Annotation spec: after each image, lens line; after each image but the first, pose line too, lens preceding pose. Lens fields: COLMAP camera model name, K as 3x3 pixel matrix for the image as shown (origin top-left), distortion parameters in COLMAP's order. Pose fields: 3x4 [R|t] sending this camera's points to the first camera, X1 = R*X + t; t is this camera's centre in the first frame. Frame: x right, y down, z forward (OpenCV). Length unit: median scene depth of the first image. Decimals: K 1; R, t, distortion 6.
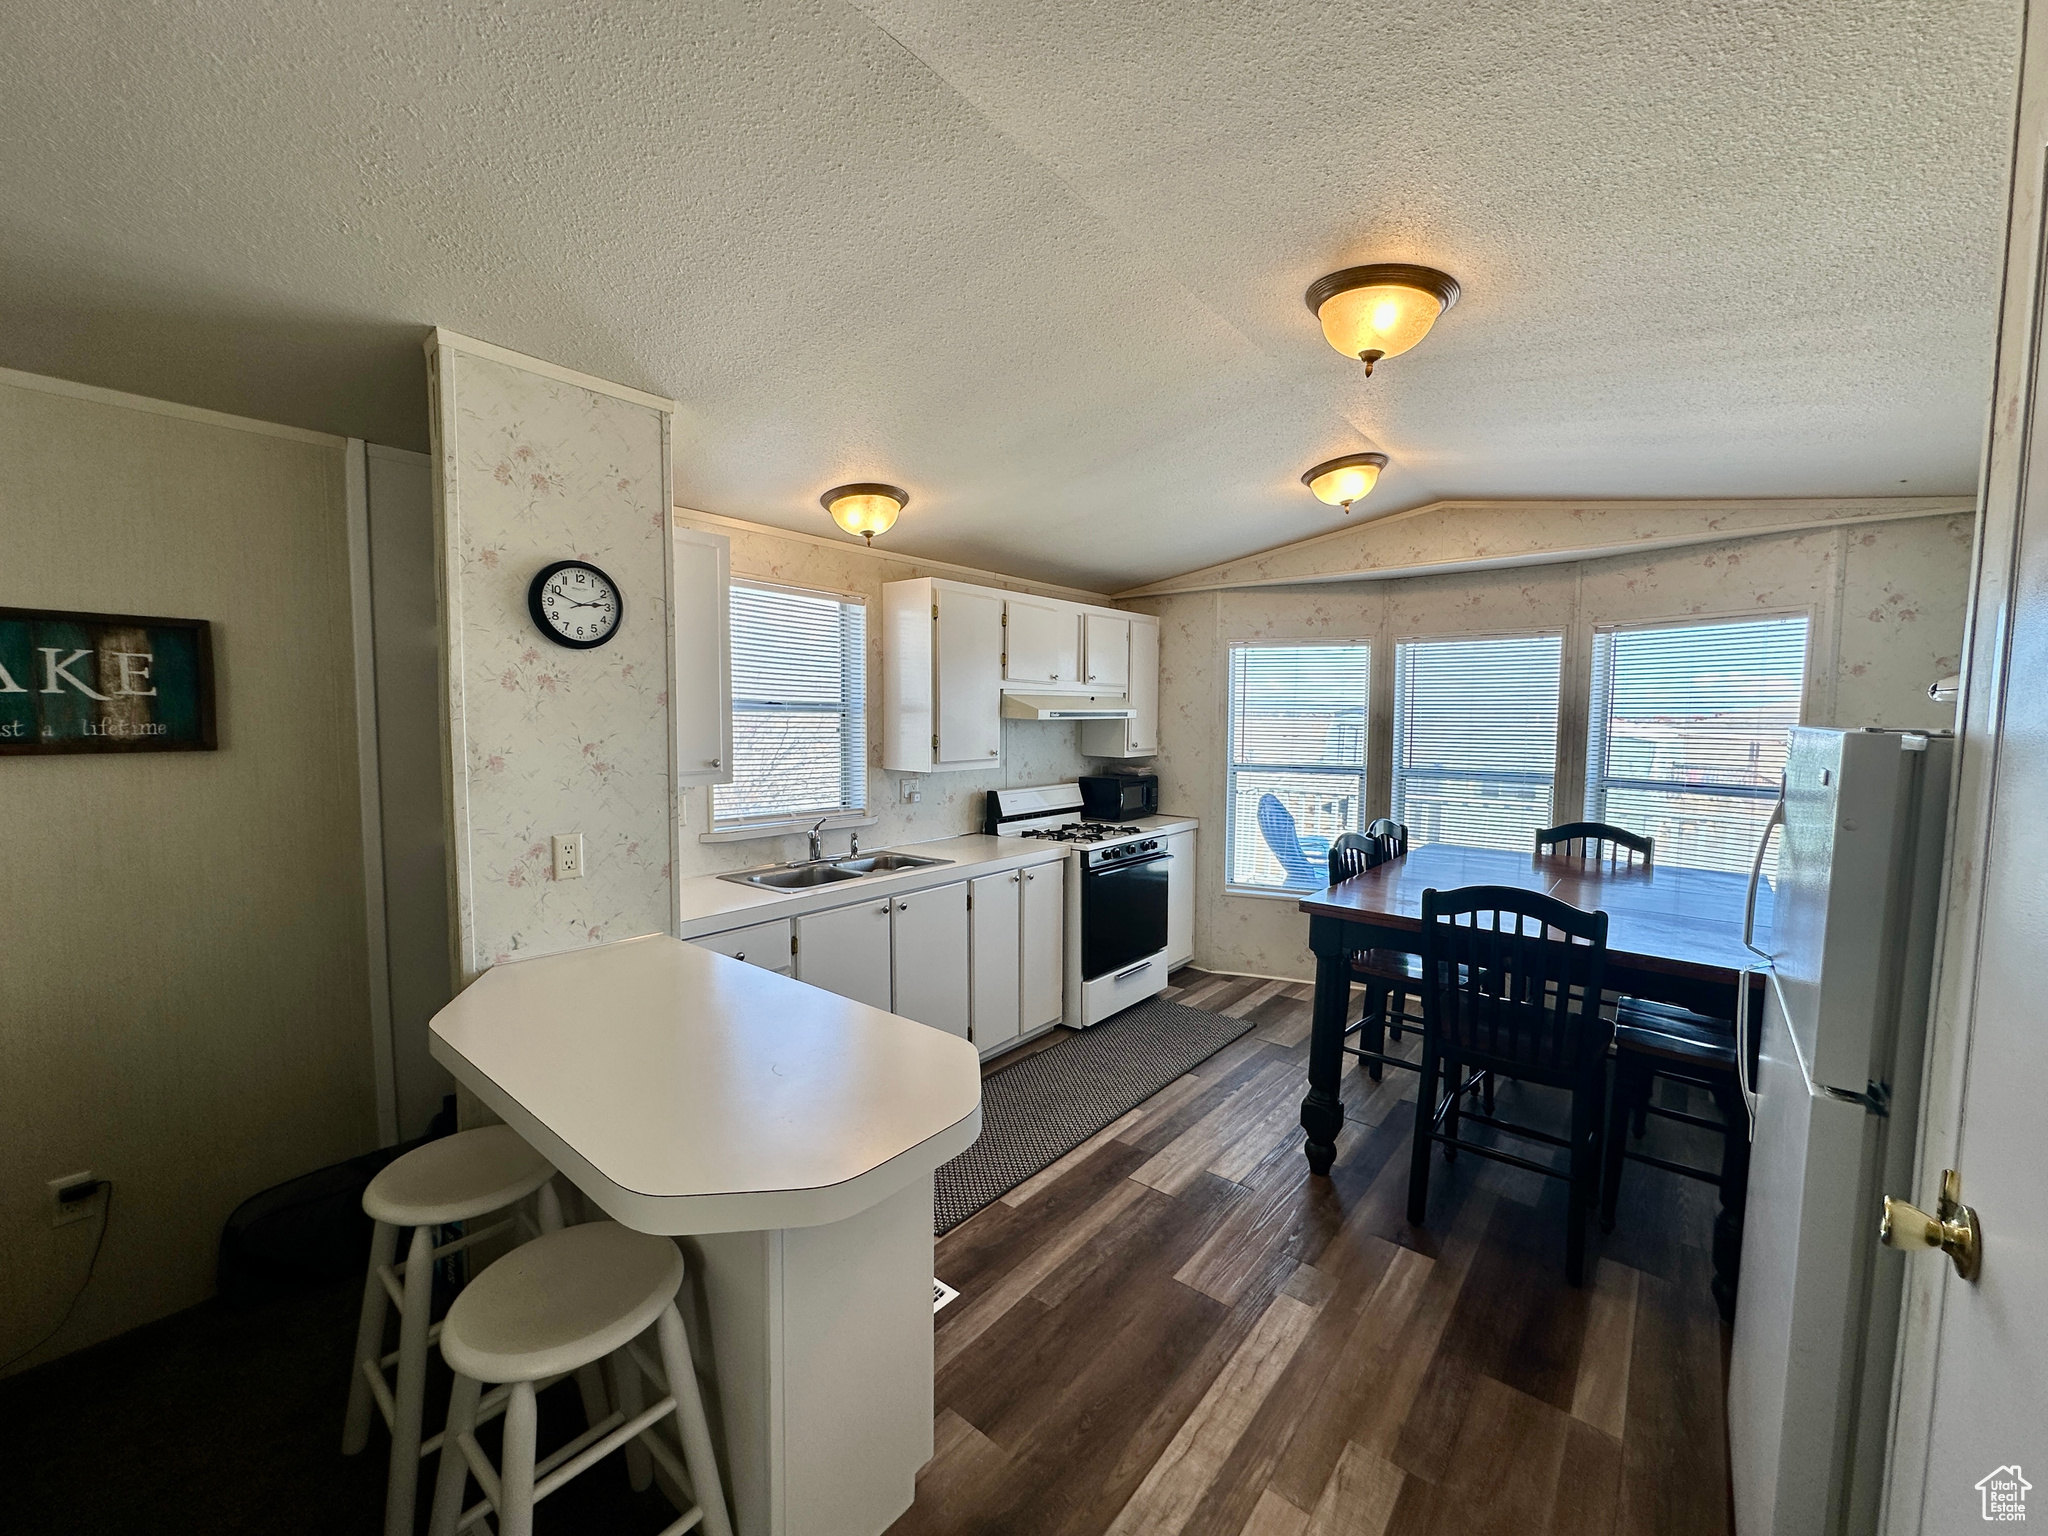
lens RADIAL K [[816.1, 0, 1026.7], [0, 816.1, 770.5], [0, 0, 1]] dist [-0.003231, -0.000299]
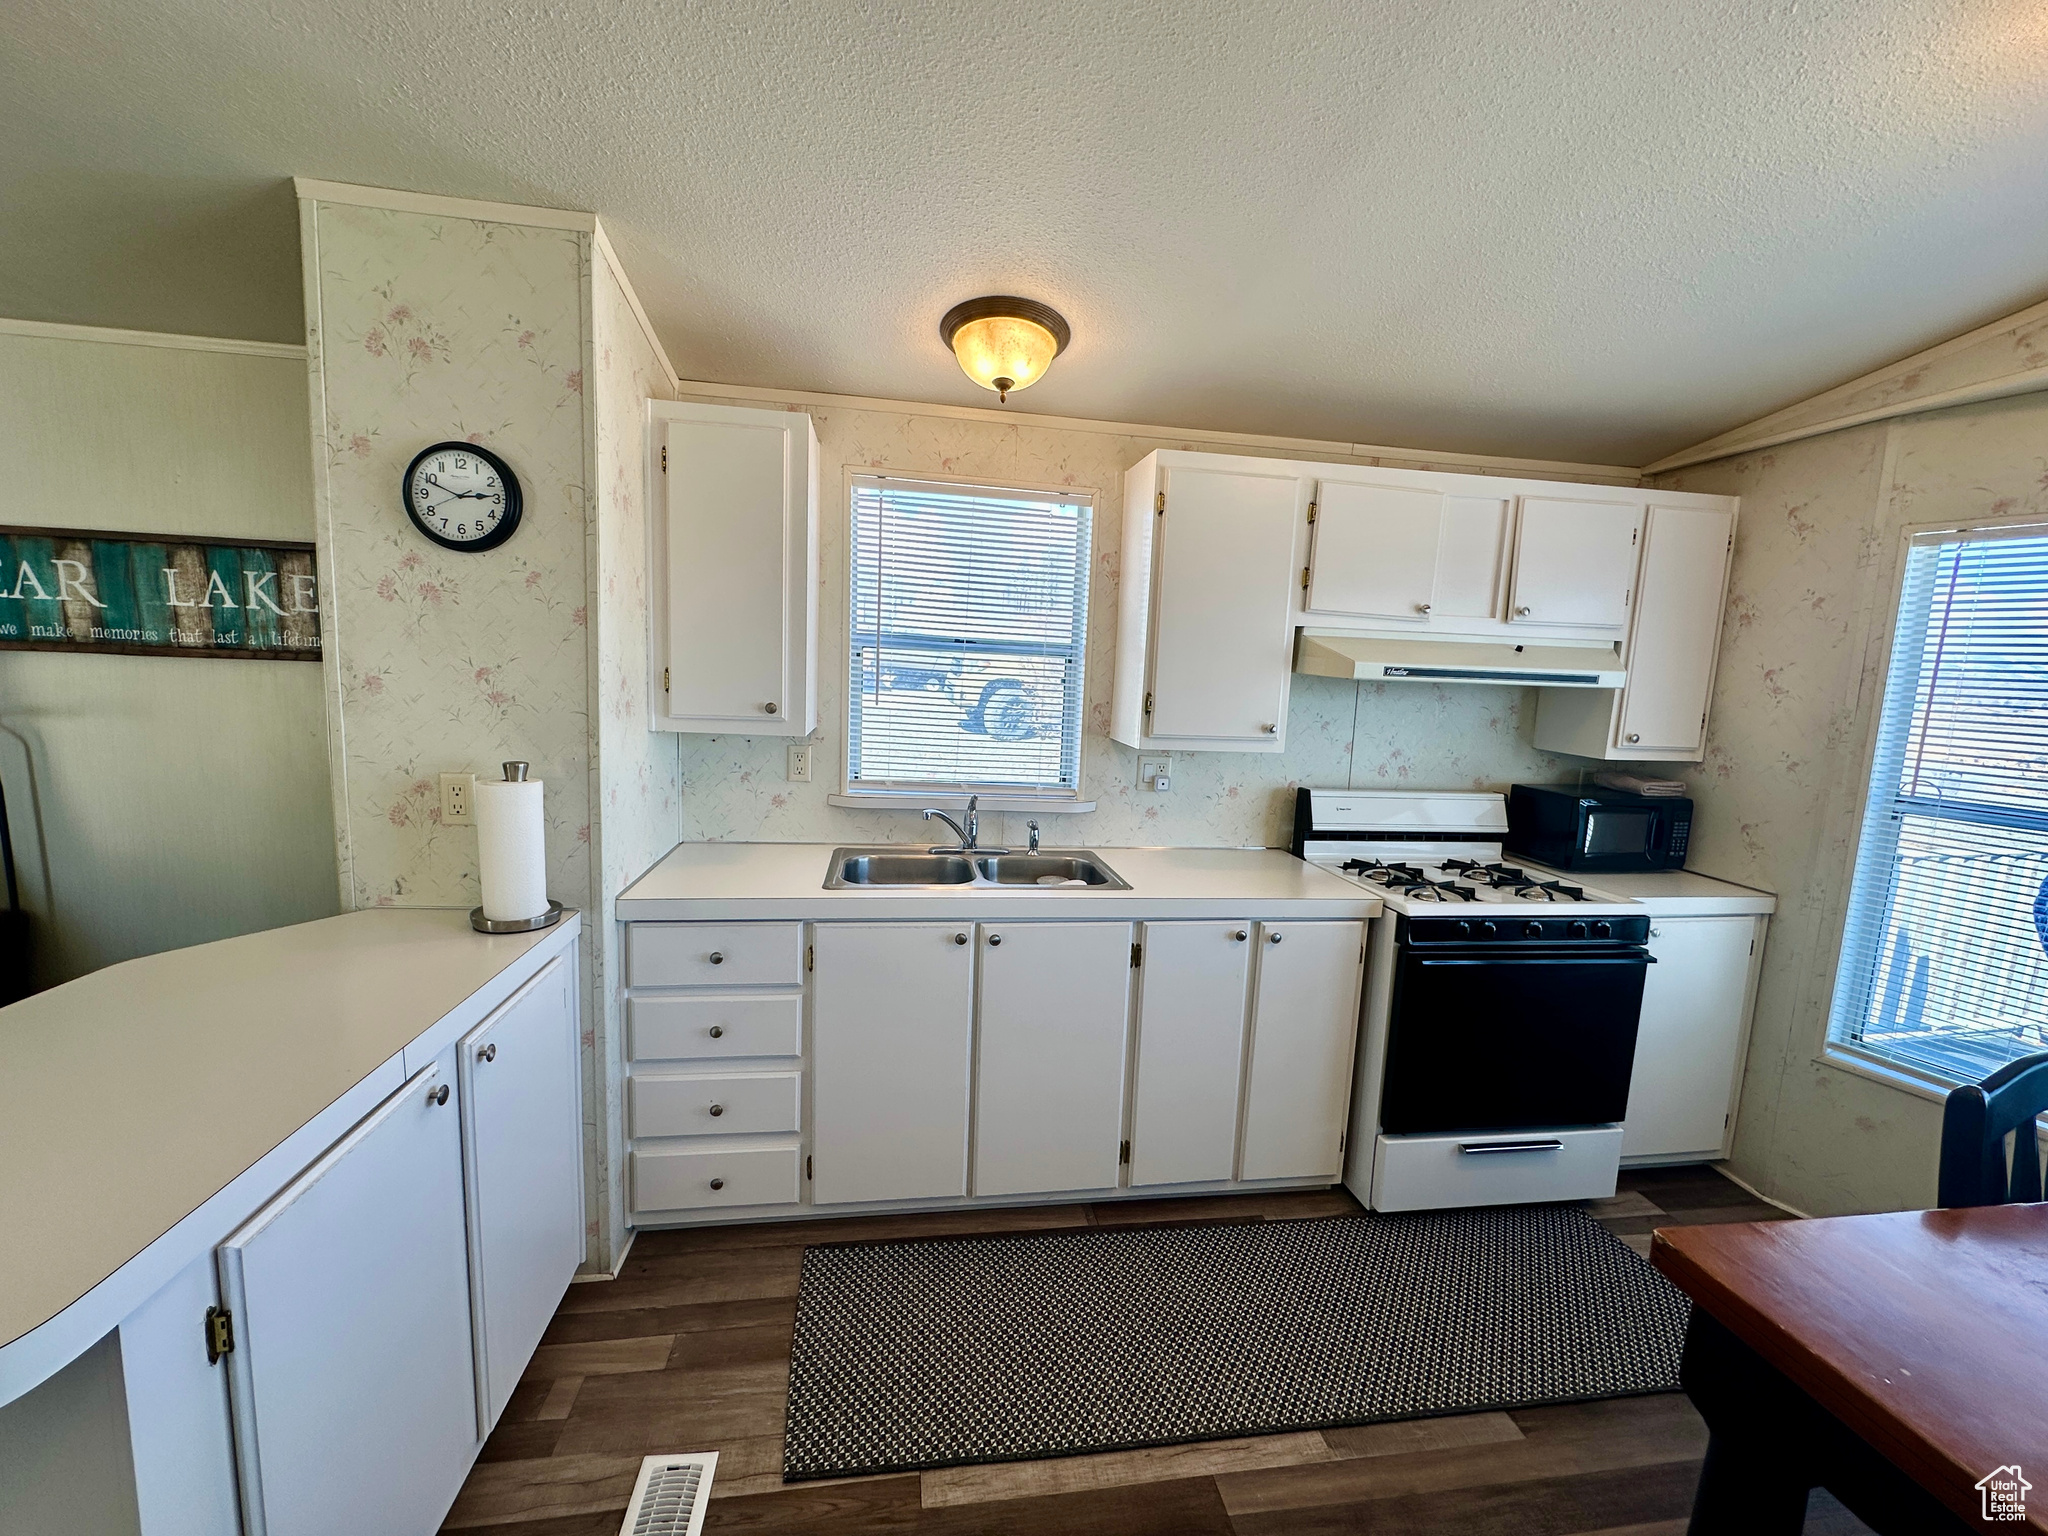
lens RADIAL K [[816.1, 0, 1026.7], [0, 816.1, 770.5], [0, 0, 1]] dist [-0.003231, -0.000299]
pose [[0.746138, 0.112690, -0.656185, 0.237635], [-0.084194, 0.993630, 0.074905, -0.020853], [0.660447, -0.000643, 0.750873, 0.408029]]
